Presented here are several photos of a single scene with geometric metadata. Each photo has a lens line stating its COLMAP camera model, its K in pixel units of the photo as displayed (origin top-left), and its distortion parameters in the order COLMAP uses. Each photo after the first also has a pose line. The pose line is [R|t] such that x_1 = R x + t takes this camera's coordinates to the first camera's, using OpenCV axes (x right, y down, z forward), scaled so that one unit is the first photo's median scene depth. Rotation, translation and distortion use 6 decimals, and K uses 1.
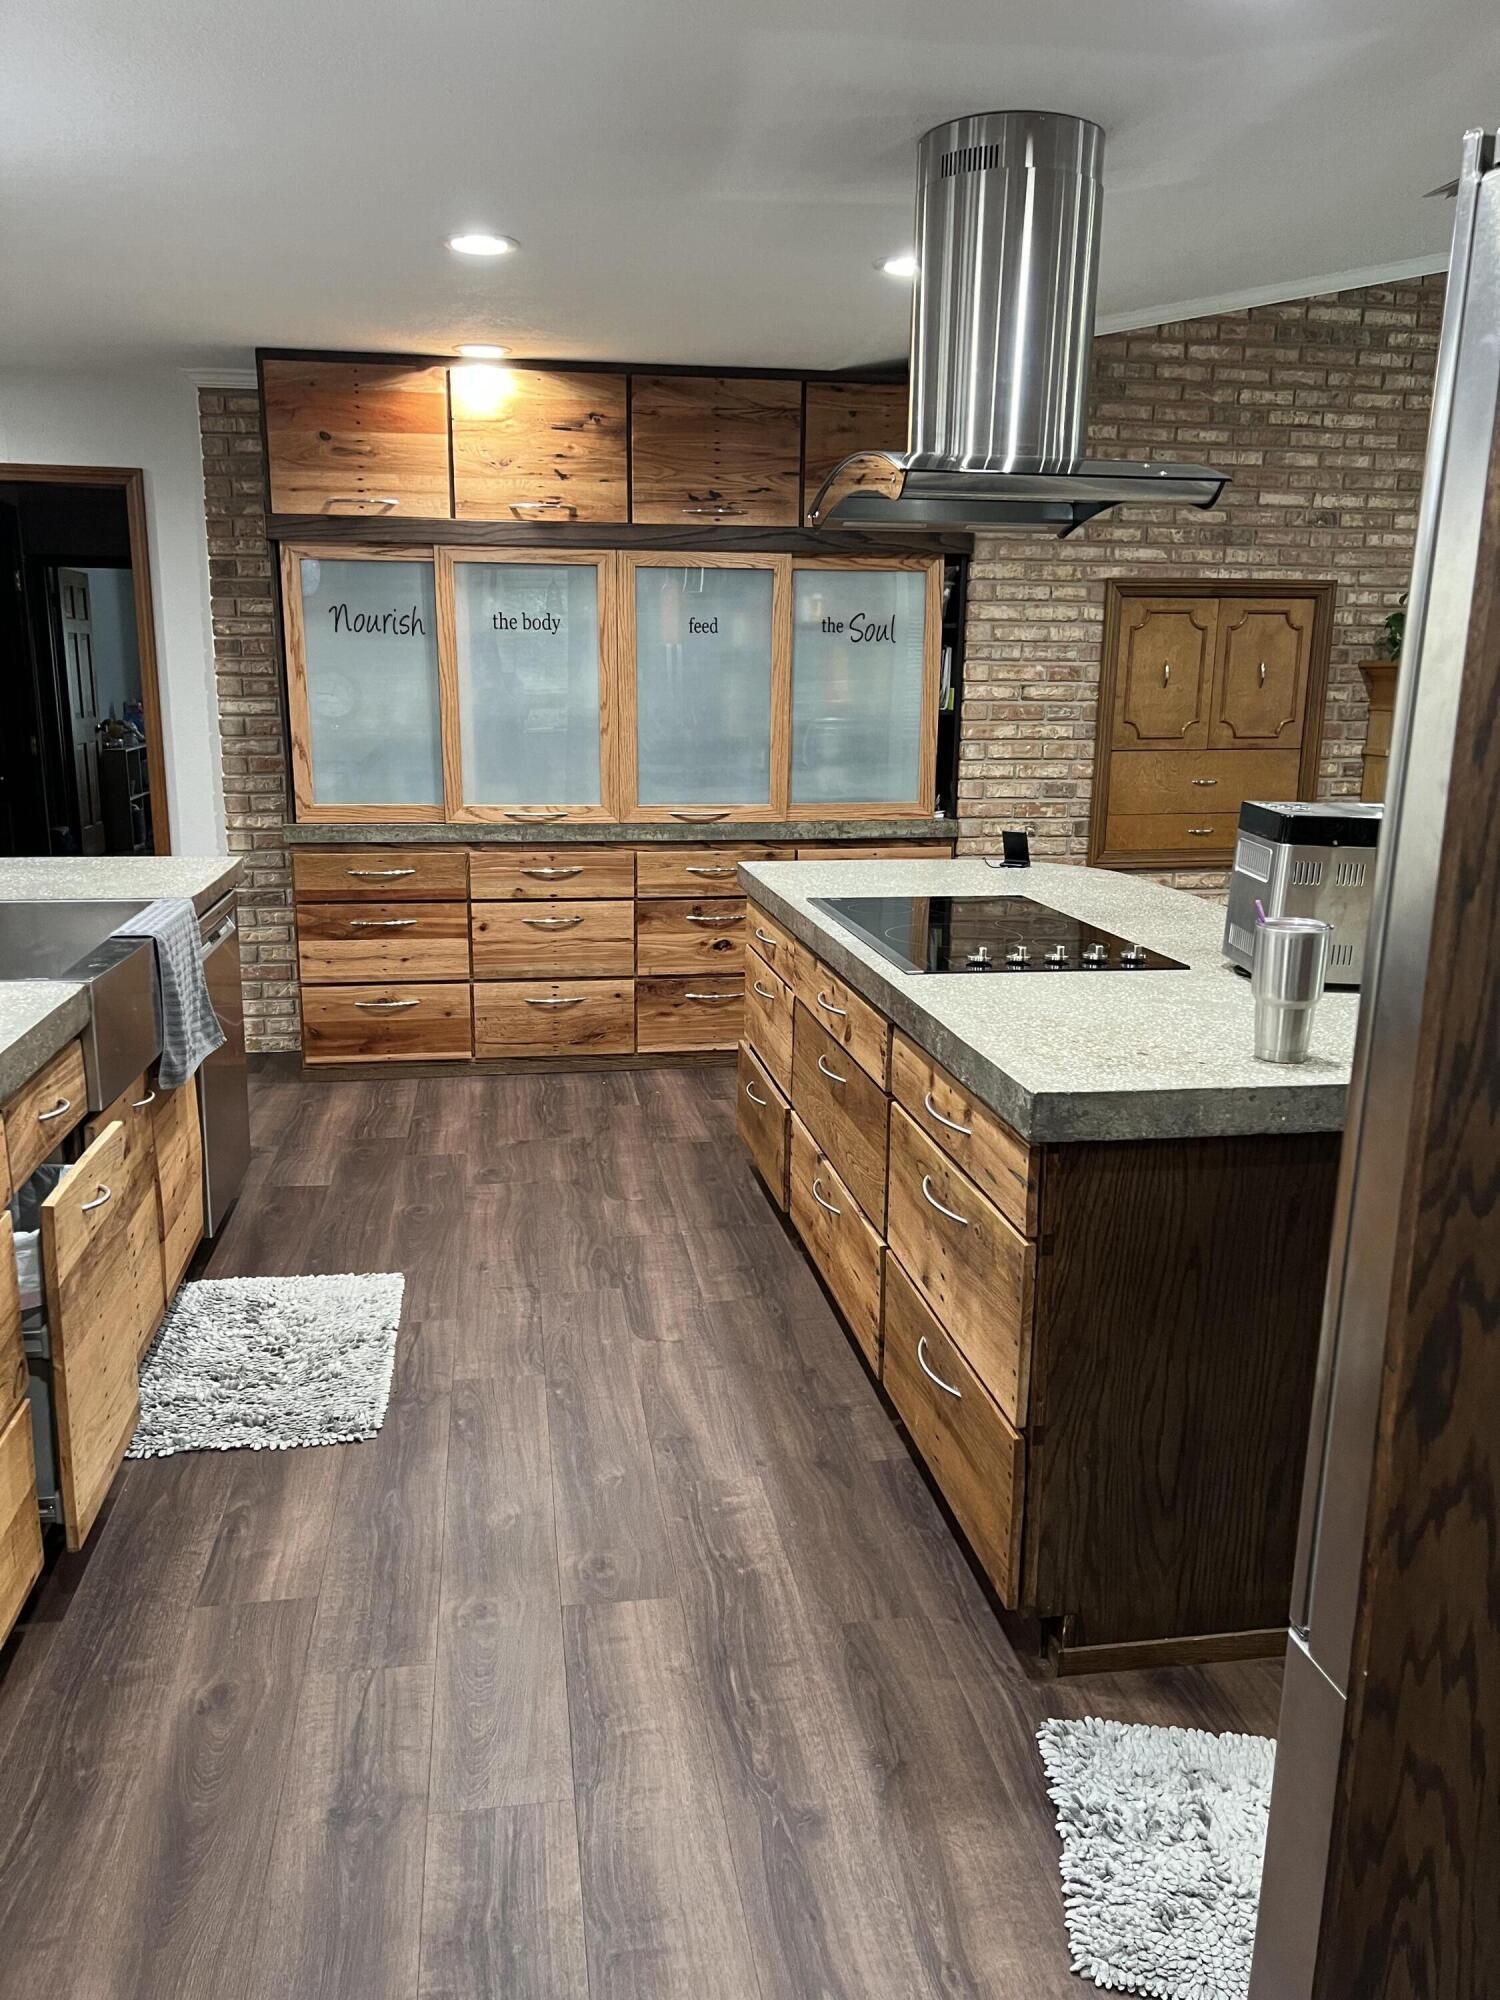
lens RADIAL K [[1496.7, 0, 750.0], [0, 1496.7, 1000.0], [0, 0, 1]] dist [0.082756, -0.131437]
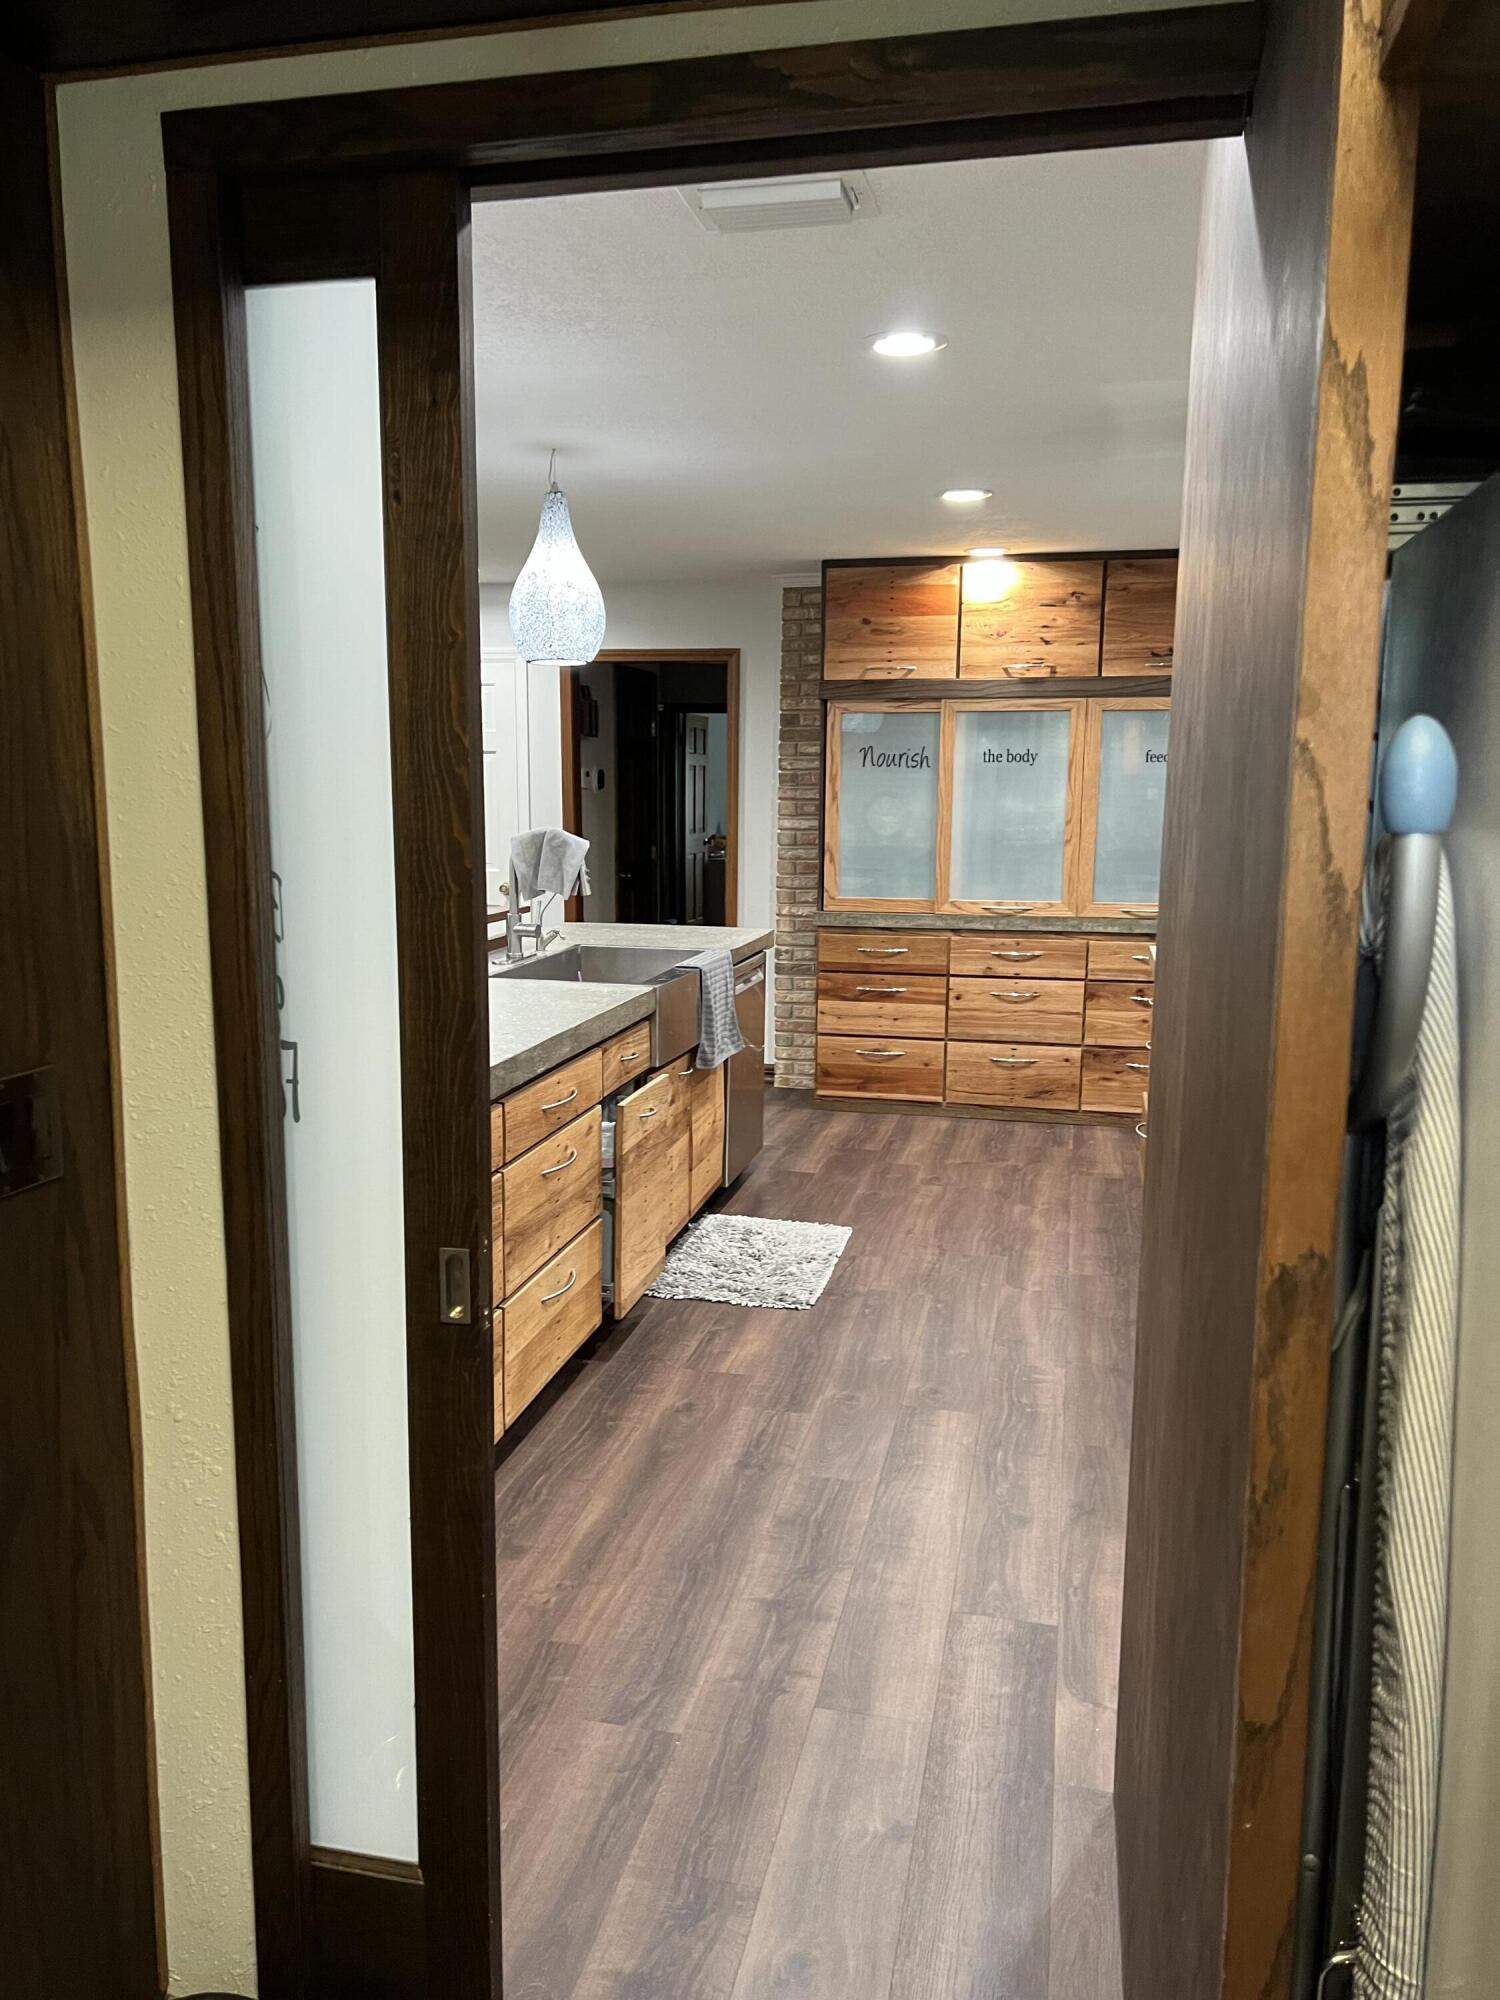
lens RADIAL K [[1496.7, 0, 750.0], [0, 1496.7, 1000.0], [0, 0, 1]] dist [0.082756, -0.131437]
pose [[0.928645, 0.050525, -0.367513, 0.124593], [-0.078777, 0.994945, -0.062272, 0.047096], [0.362509, 0.086780, 0.927931, -0.229204]]
